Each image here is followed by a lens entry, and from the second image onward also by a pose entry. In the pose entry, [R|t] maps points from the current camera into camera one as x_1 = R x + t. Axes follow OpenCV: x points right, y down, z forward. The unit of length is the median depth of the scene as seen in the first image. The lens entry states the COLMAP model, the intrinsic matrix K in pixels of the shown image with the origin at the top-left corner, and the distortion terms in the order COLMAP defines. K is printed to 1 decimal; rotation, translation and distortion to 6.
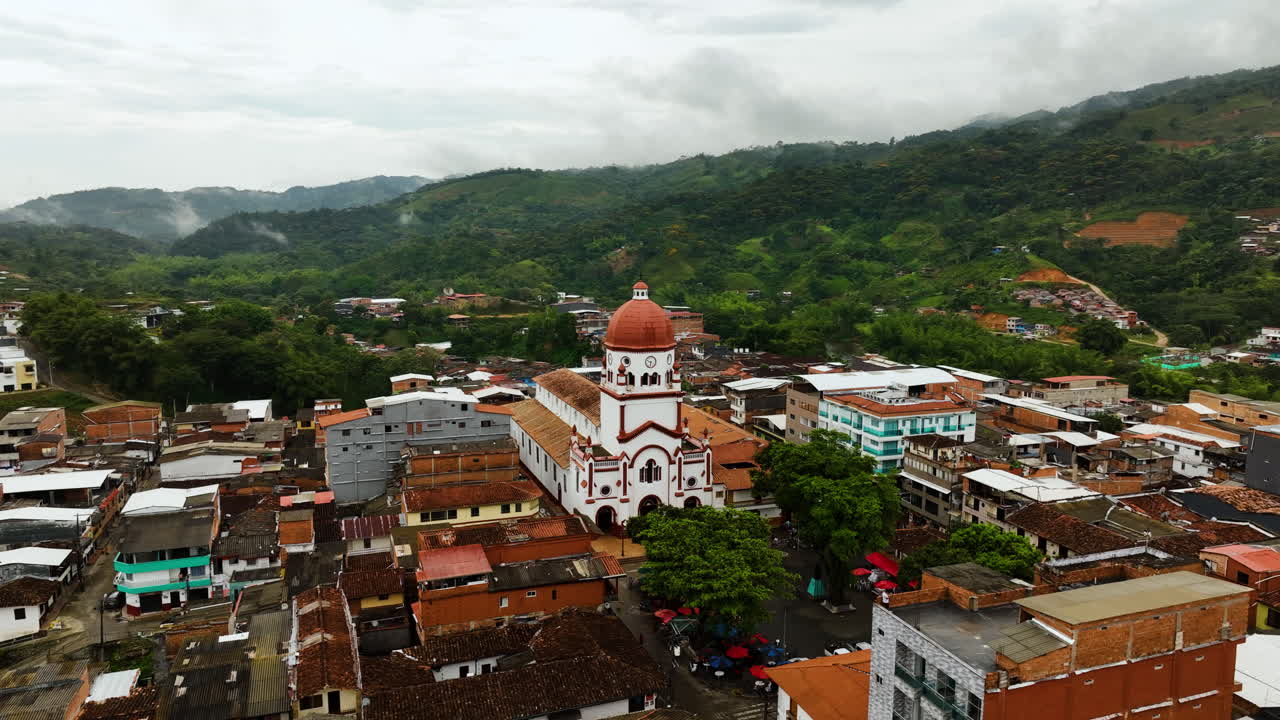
lens RADIAL K [[901.9, 0, 640.0], [0, 901.9, 360.0], [0, 0, 1]] dist [-0.001298, 0.005161]
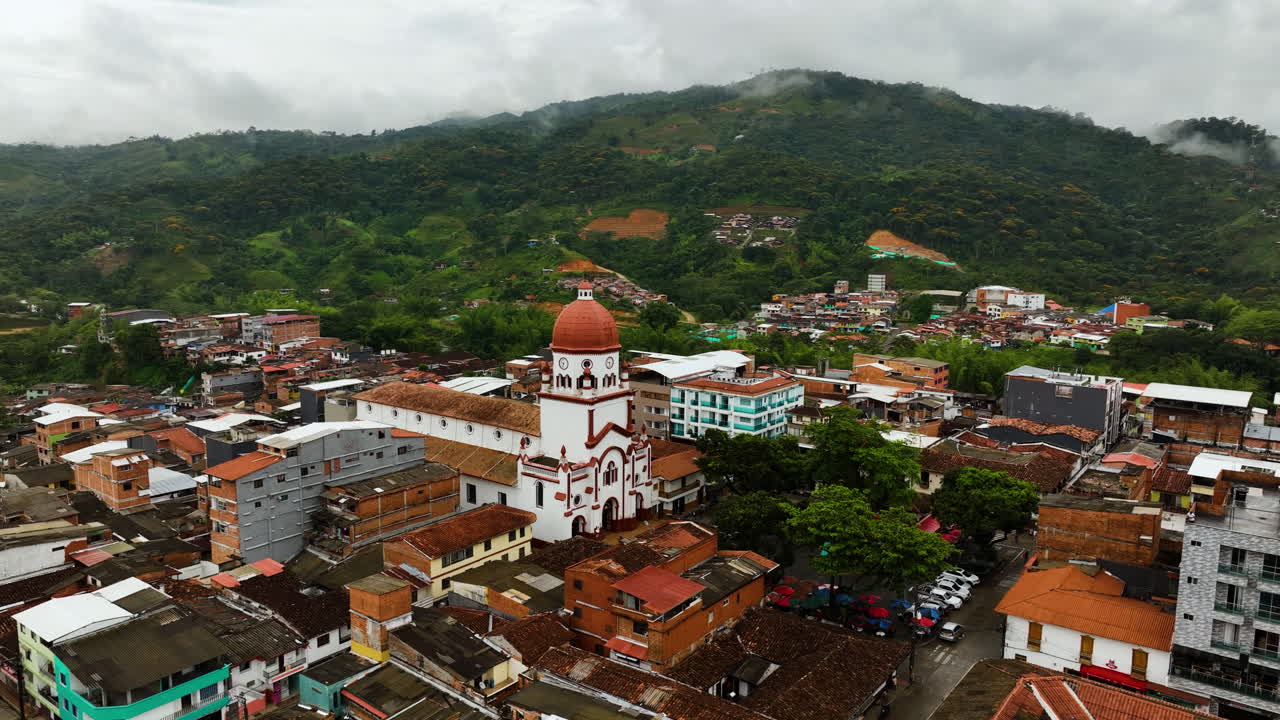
lens RADIAL K [[901.9, 0, 640.0], [0, 901.9, 360.0], [0, 0, 1]] dist [-0.001298, 0.005161]
pose [[0.834110, -0.079991, 0.545767, -0.100847], [0.075872, 0.996663, 0.030119, -0.005667], [-0.546355, 0.016286, 0.837395, 0.032085]]
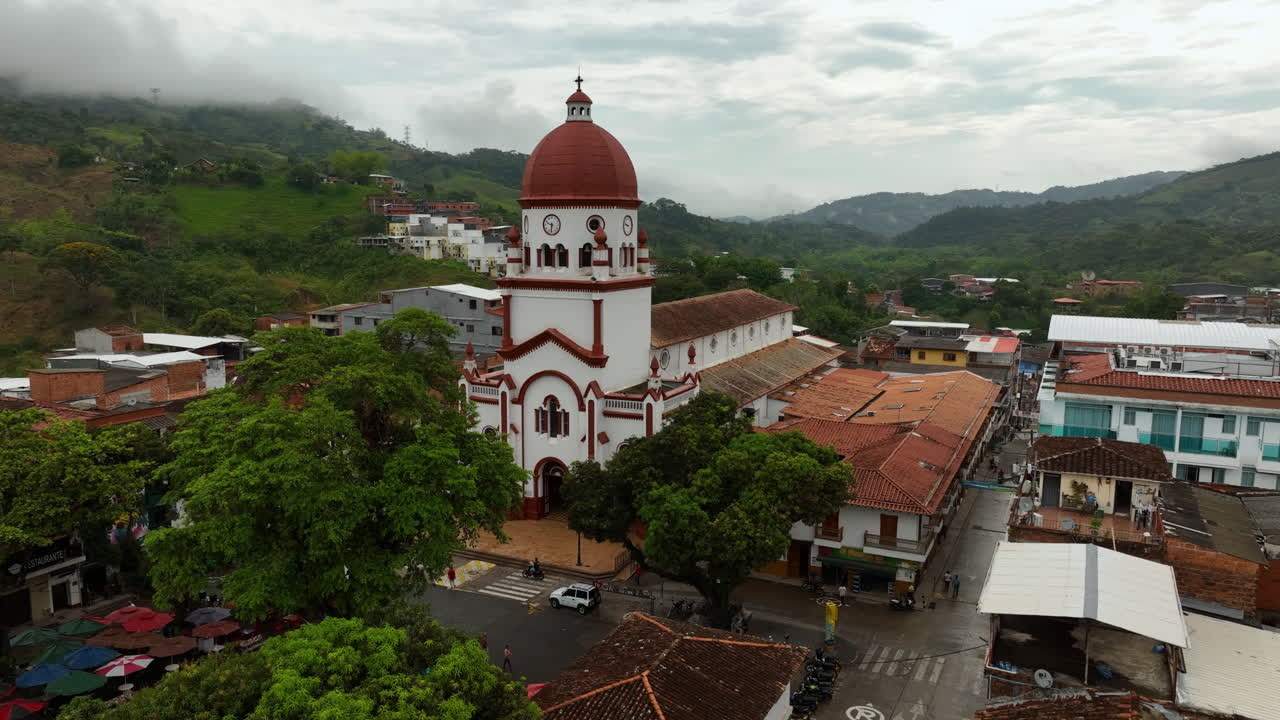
lens RADIAL K [[901.9, 0, 640.0], [0, 901.9, 360.0], [0, 0, 1]] dist [-0.001298, 0.005161]
pose [[0.695078, 0.102468, -0.711594, 0.094965], [-0.106587, 0.993540, 0.038955, 0.012039], [0.710989, 0.048770, 0.701510, 0.130036]]
